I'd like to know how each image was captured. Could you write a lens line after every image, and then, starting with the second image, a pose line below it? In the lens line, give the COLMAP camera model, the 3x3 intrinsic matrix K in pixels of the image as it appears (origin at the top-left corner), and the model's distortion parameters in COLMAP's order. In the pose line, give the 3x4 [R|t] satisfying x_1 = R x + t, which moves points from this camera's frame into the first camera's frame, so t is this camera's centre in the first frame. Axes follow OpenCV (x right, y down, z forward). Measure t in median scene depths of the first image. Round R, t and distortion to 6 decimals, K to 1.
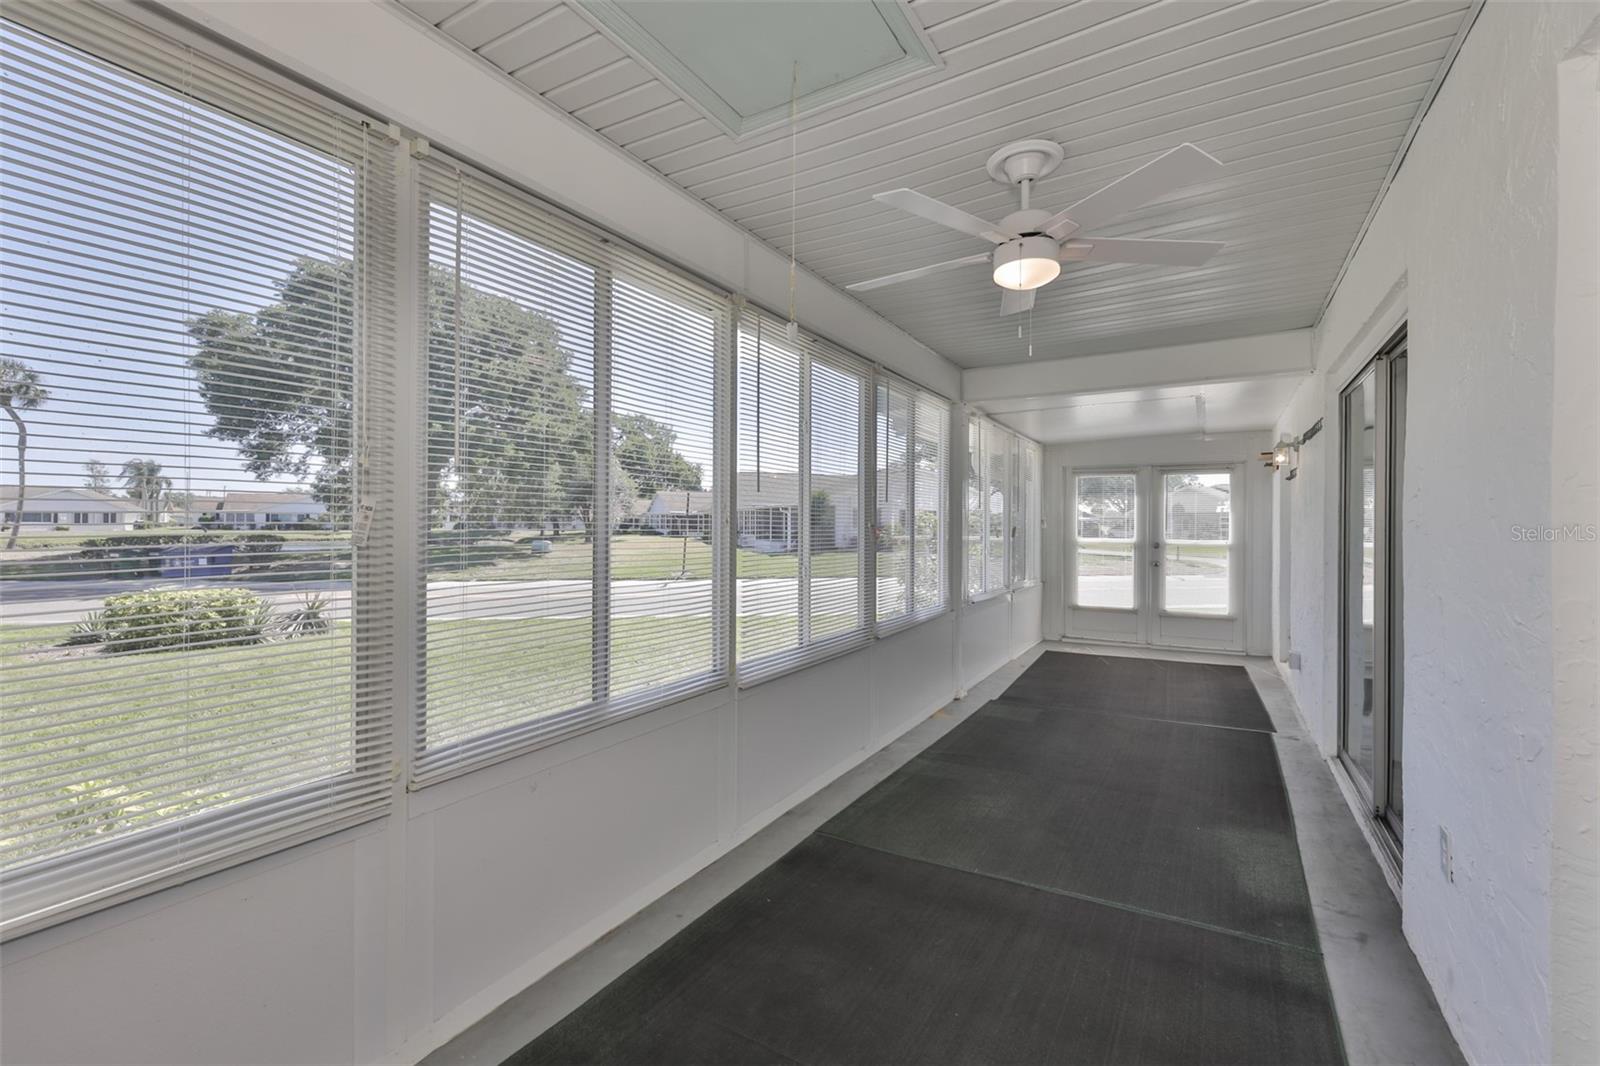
lens RADIAL K [[694.6, 0, 801.4], [0, 694.6, 527.6], [0, 0, 1]] dist [-0.001994, -0.000010]
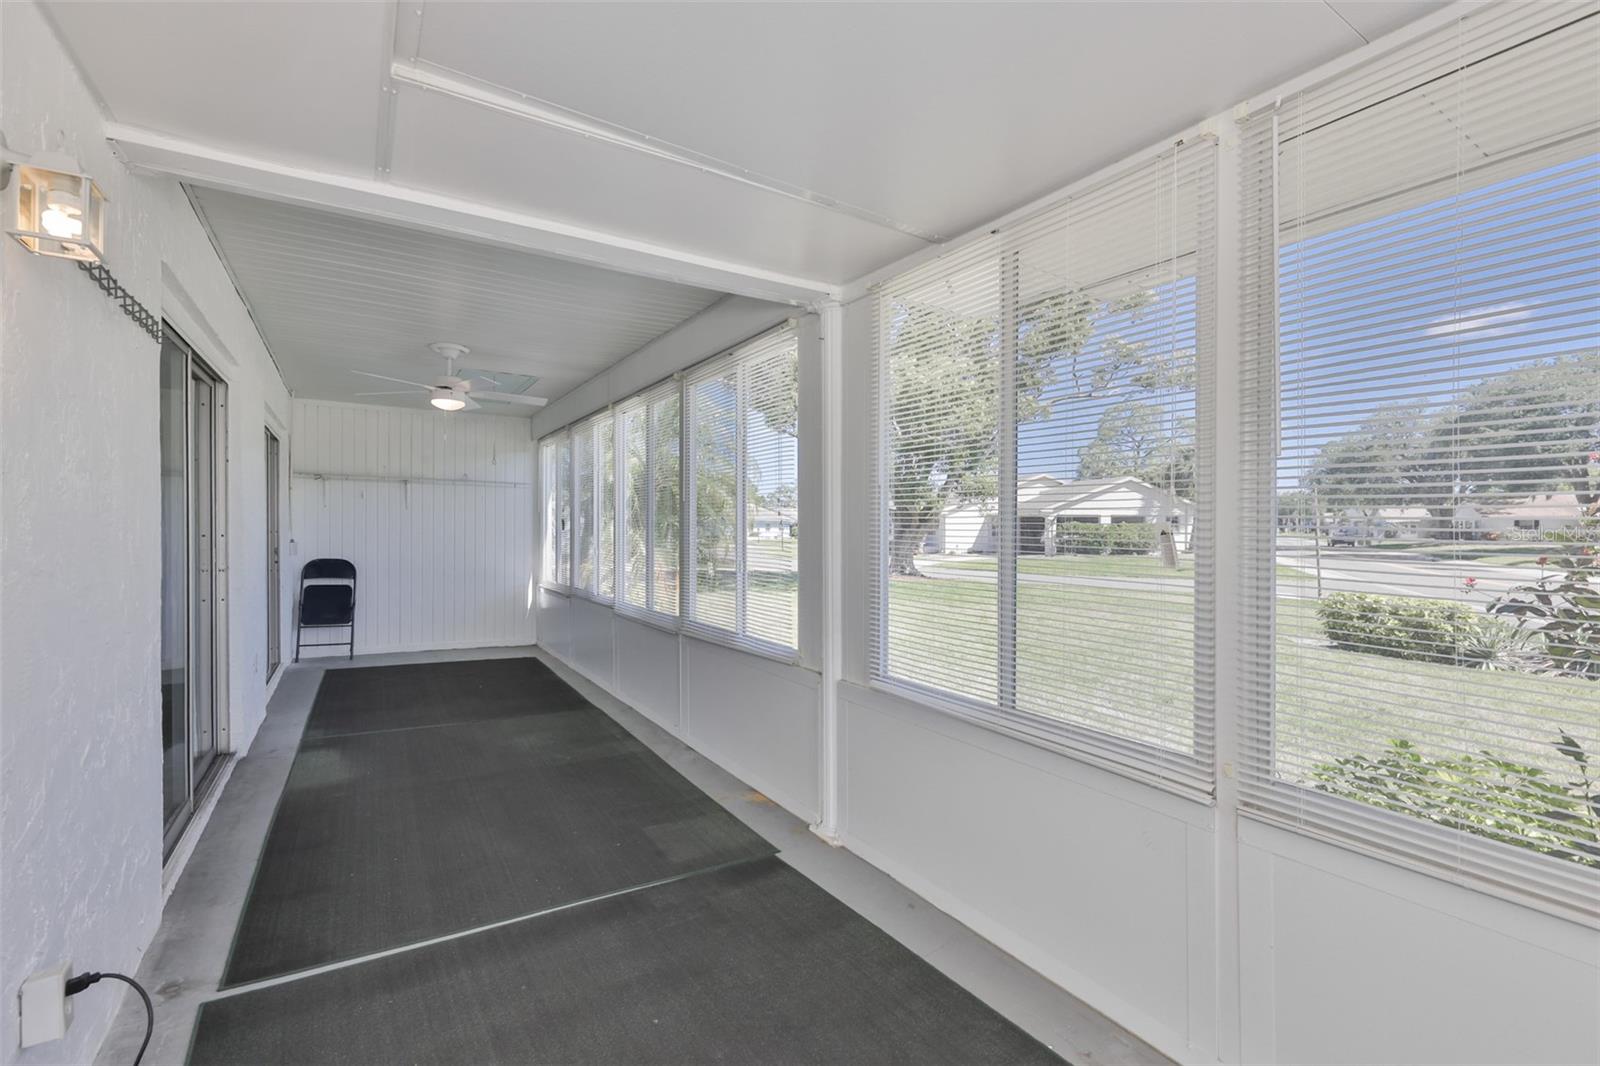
lens RADIAL K [[697.5, 0, 802.8], [0, 697.5, 573.0], [0, 0, 1]] dist [-0.002131, -0.000195]
pose [[-0.452786, 0.052347, -0.890081, 0.827792], [-0.011590, 0.997845, 0.064581, -0.002190], [0.891544, 0.039557, -0.451204, 1.414048]]
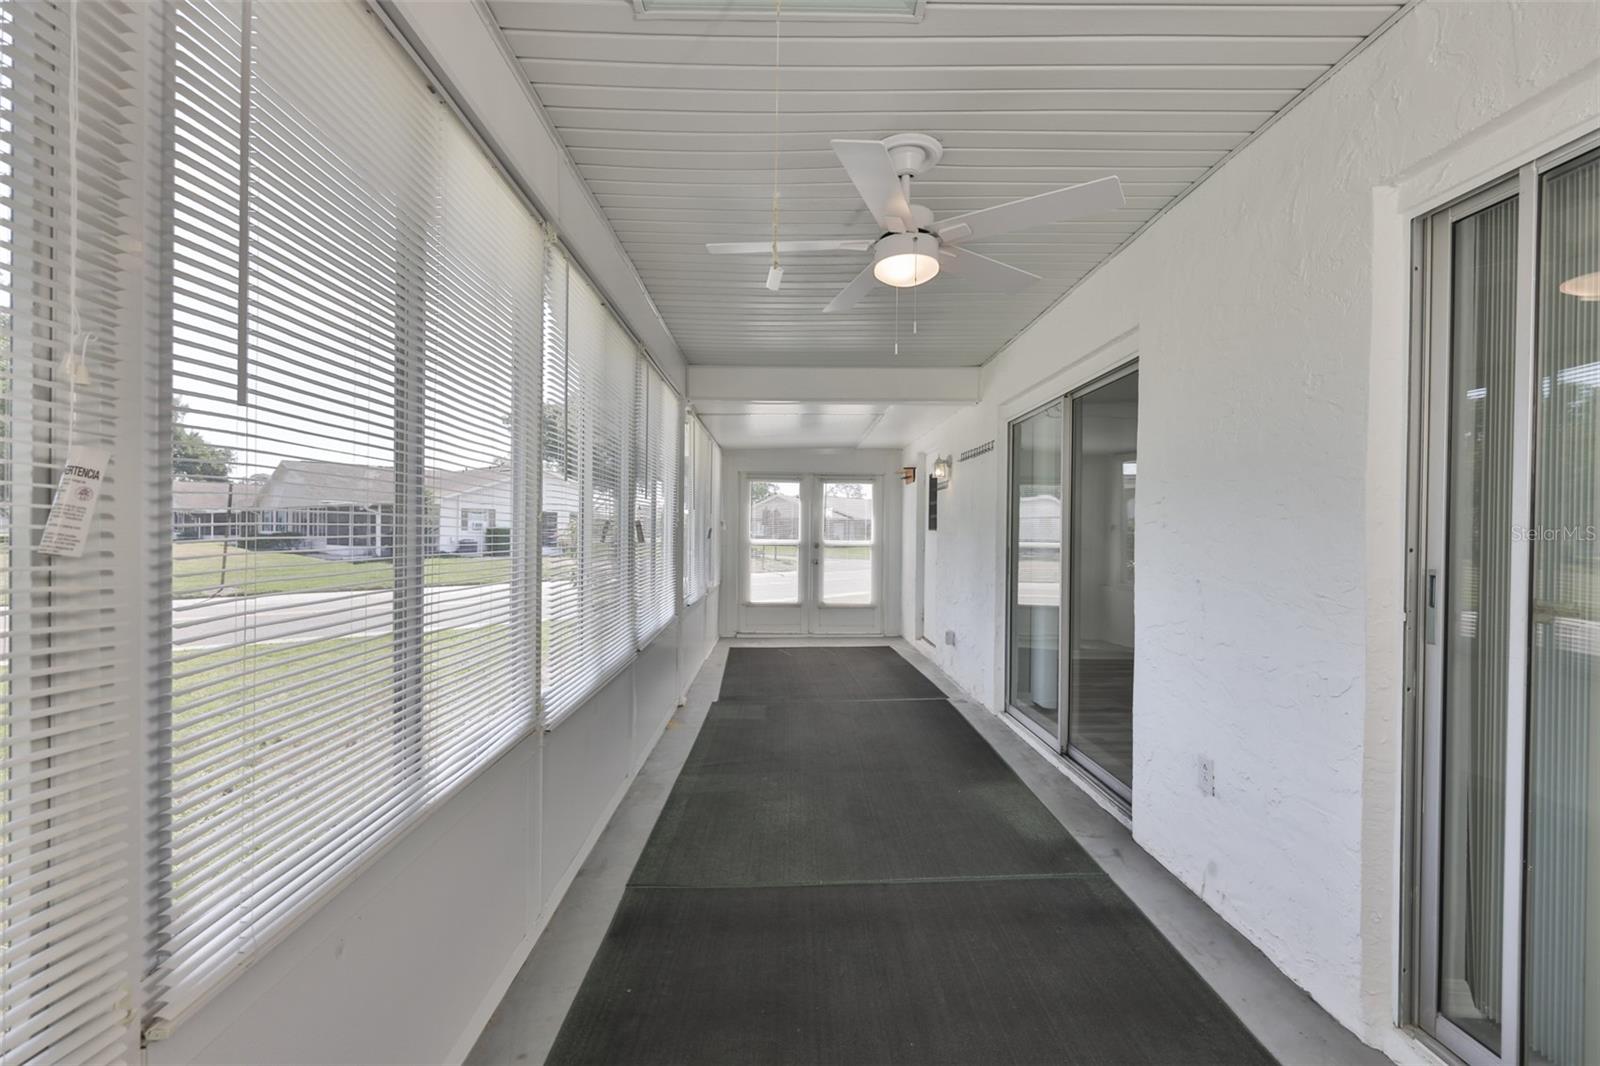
lens RADIAL K [[682.2, 0, 803.2], [0, 682.2, 535.4], [0, 0, 1]] dist [-0.001132, -0.000072]
pose [[0.845659, -0.002873, 0.533717, -0.155499], [-0.000786, 0.999978, 0.006630, 0.003435], [-0.533724, -0.006026, 0.845637, 0.121472]]
